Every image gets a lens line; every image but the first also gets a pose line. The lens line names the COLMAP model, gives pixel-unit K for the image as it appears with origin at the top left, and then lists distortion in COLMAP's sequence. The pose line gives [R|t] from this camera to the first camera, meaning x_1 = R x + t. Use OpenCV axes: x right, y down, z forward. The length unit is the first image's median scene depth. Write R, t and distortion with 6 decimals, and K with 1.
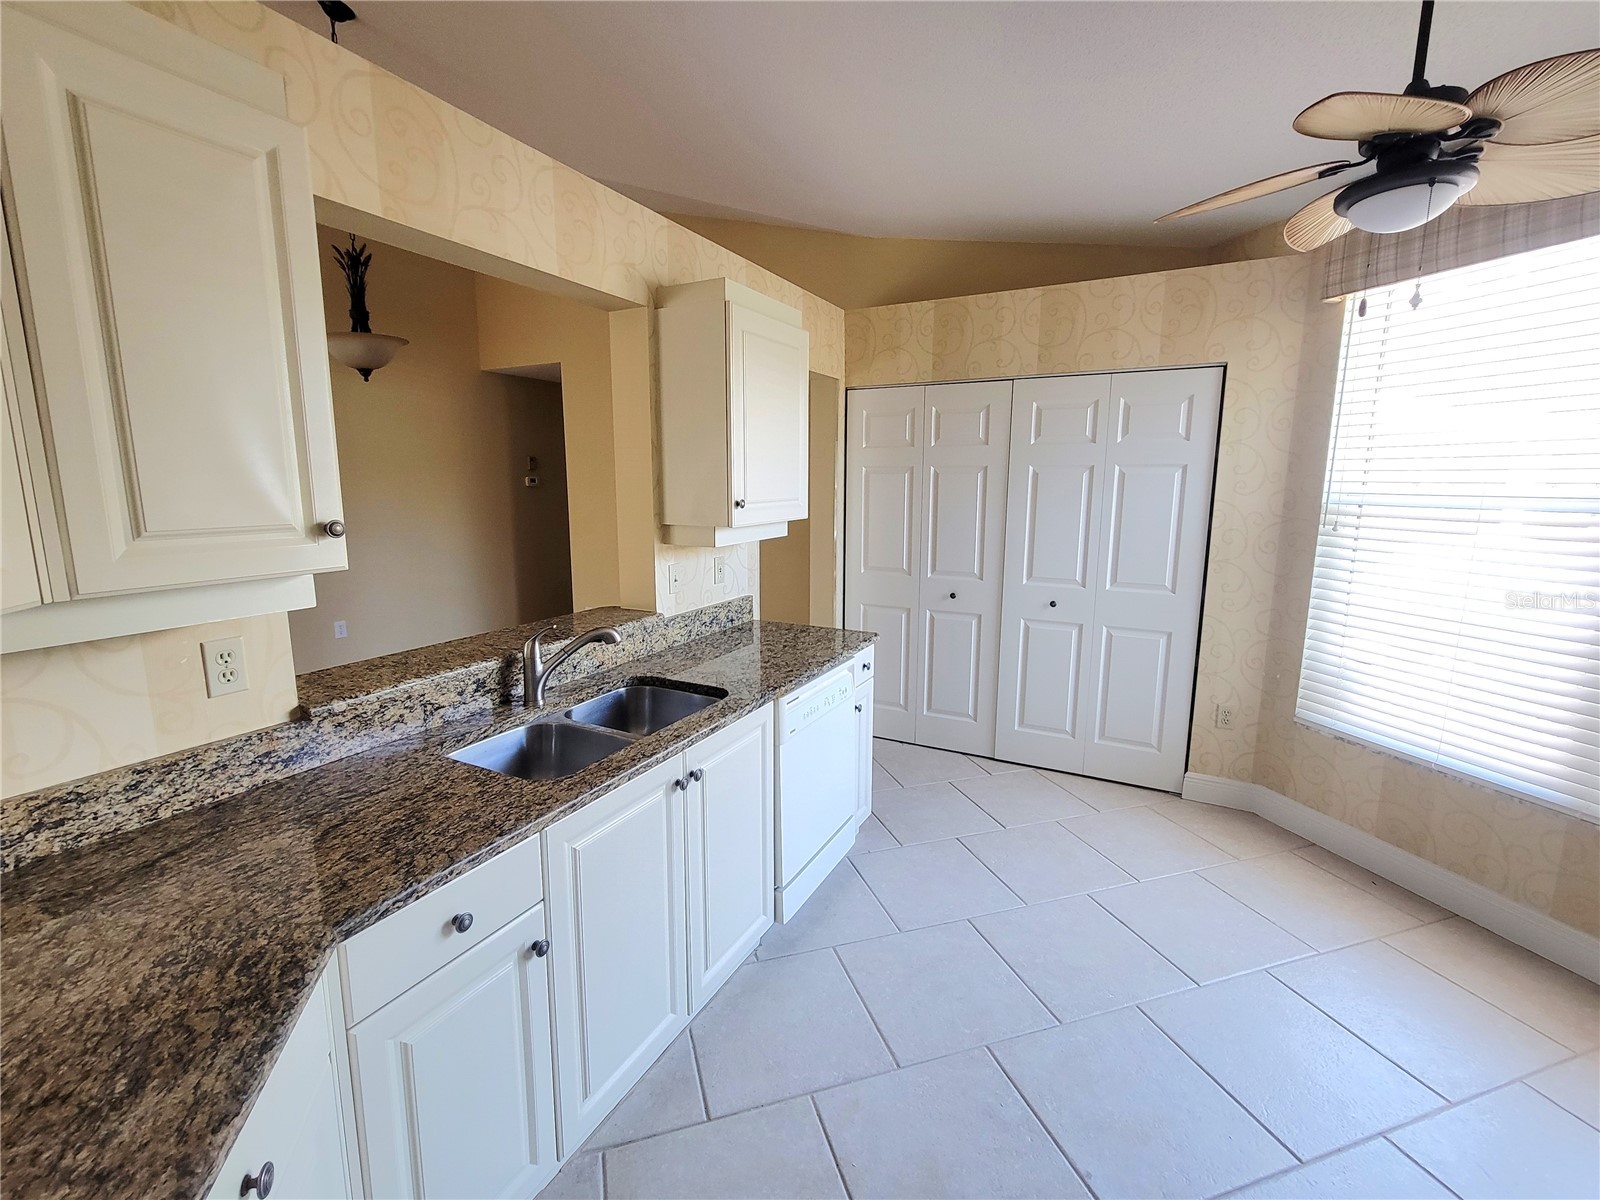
lens RADIAL K [[696.6, 0, 795.6], [0, 696.6, 594.3], [0, 0, 1]] dist [0.002177, -0.001752]
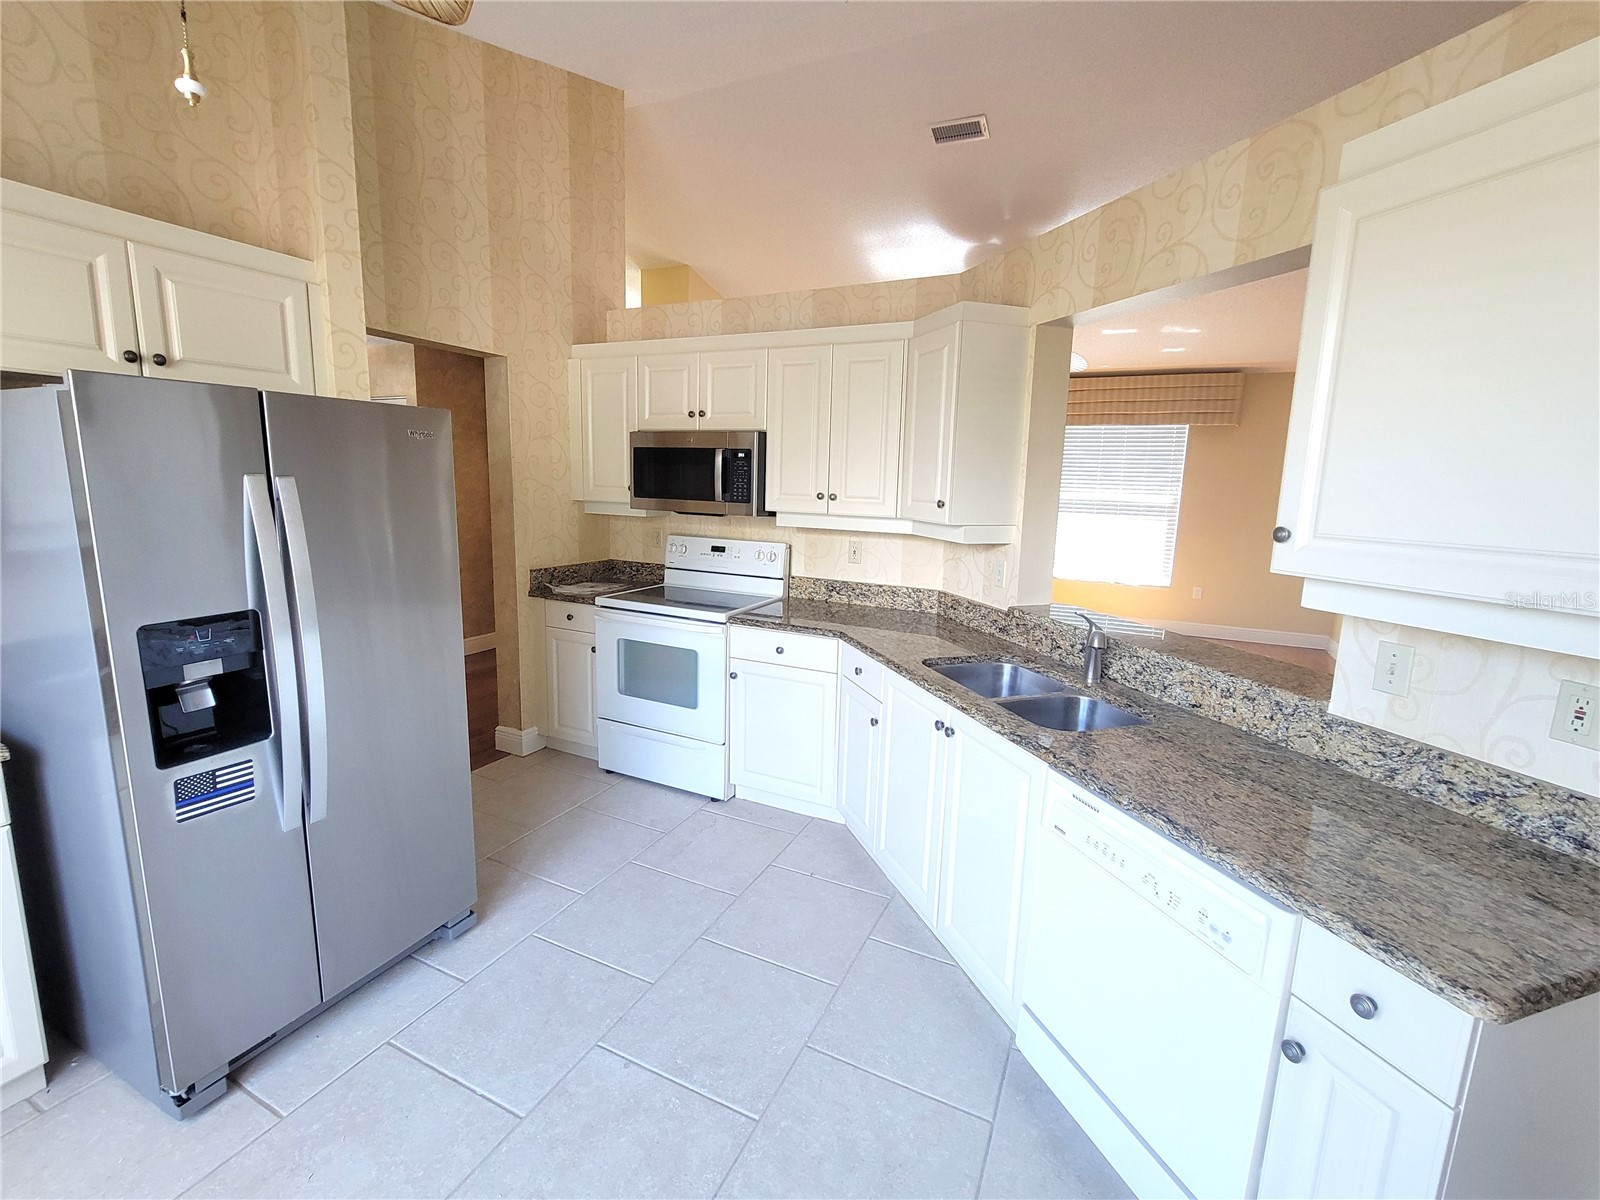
lens RADIAL K [[696.6, 0, 794.5], [0, 696.6, 591.8], [0, 0, 1]] dist [0.002177, -0.001752]
pose [[-0.690191, 0.097168, -0.717074, 0.795257], [-0.147786, 0.951130, 0.271129, -0.229563], [0.708376, 0.293104, -0.642101, 1.381035]]
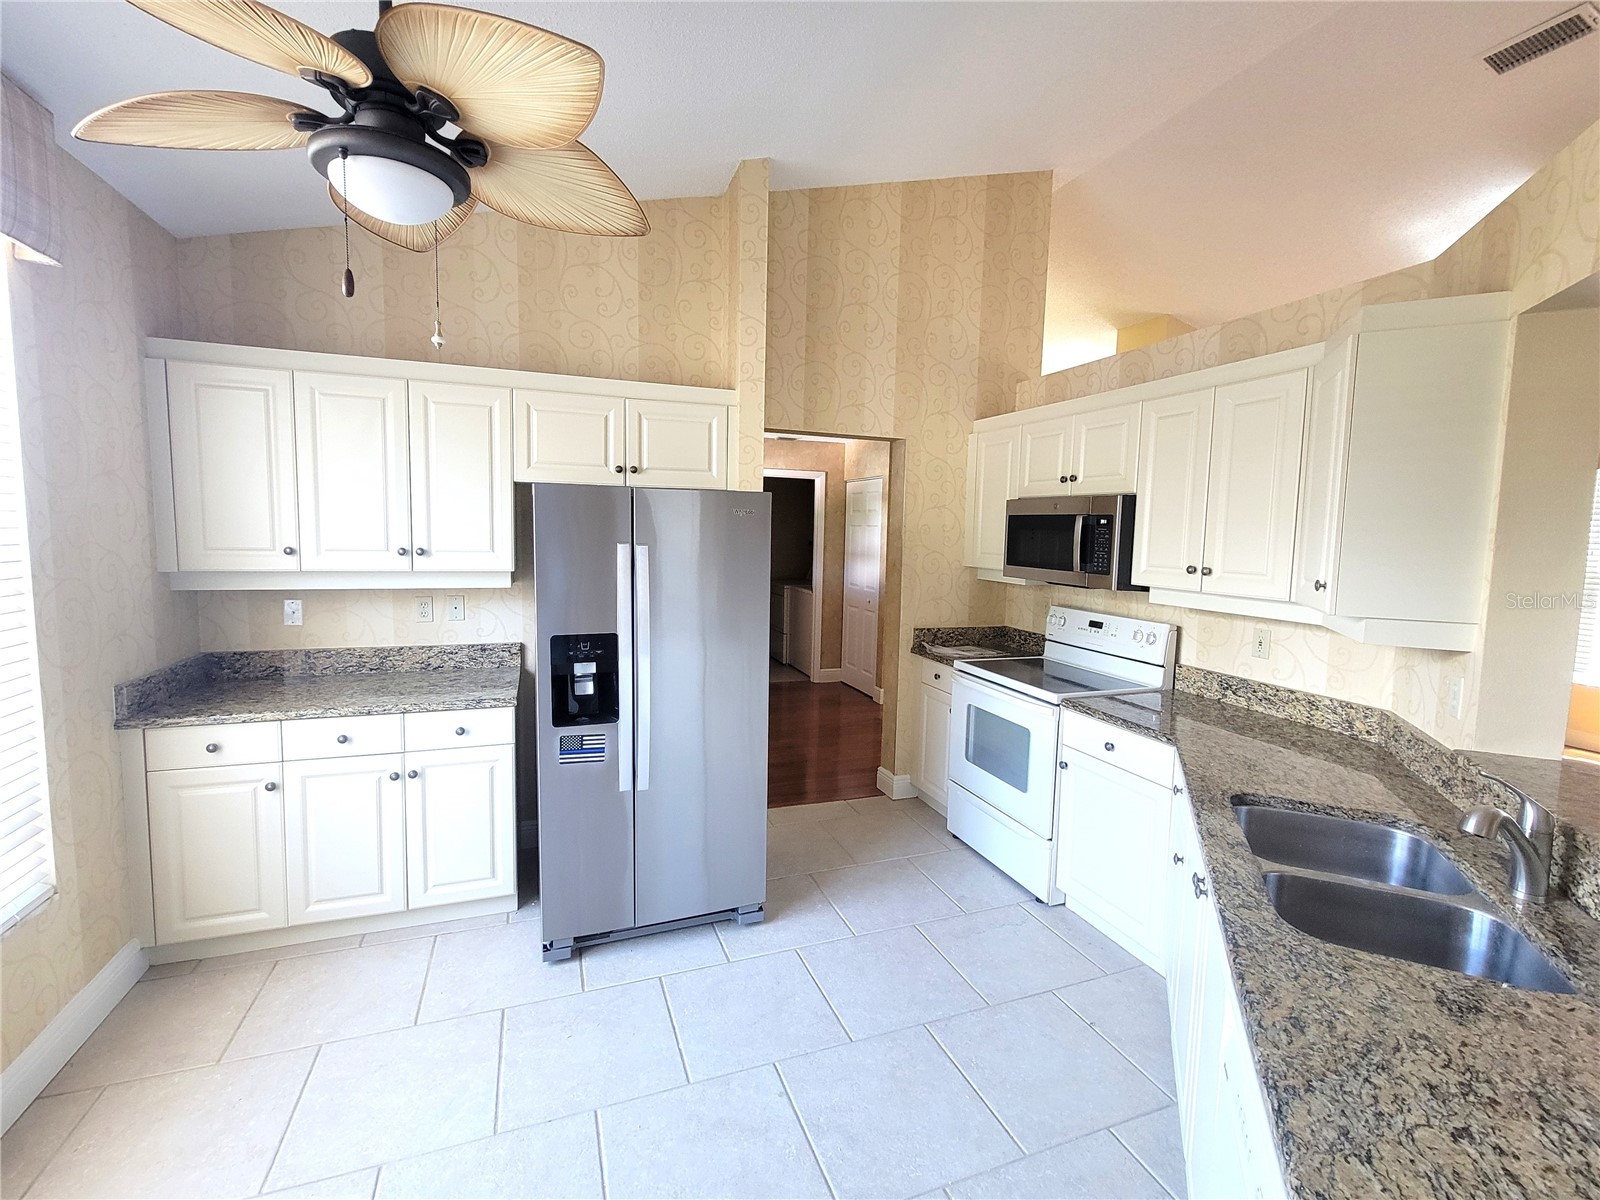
lens RADIAL K [[696.6, 0, 791.7], [0, 696.6, 591.0], [0, 0, 1]] dist [0.002177, -0.001752]
pose [[-0.998812, -0.020681, -0.044128, 0.381942], [-0.031240, 0.966690, 0.254038, -0.286034], [0.037404, 0.255115, -0.966187, 1.587675]]
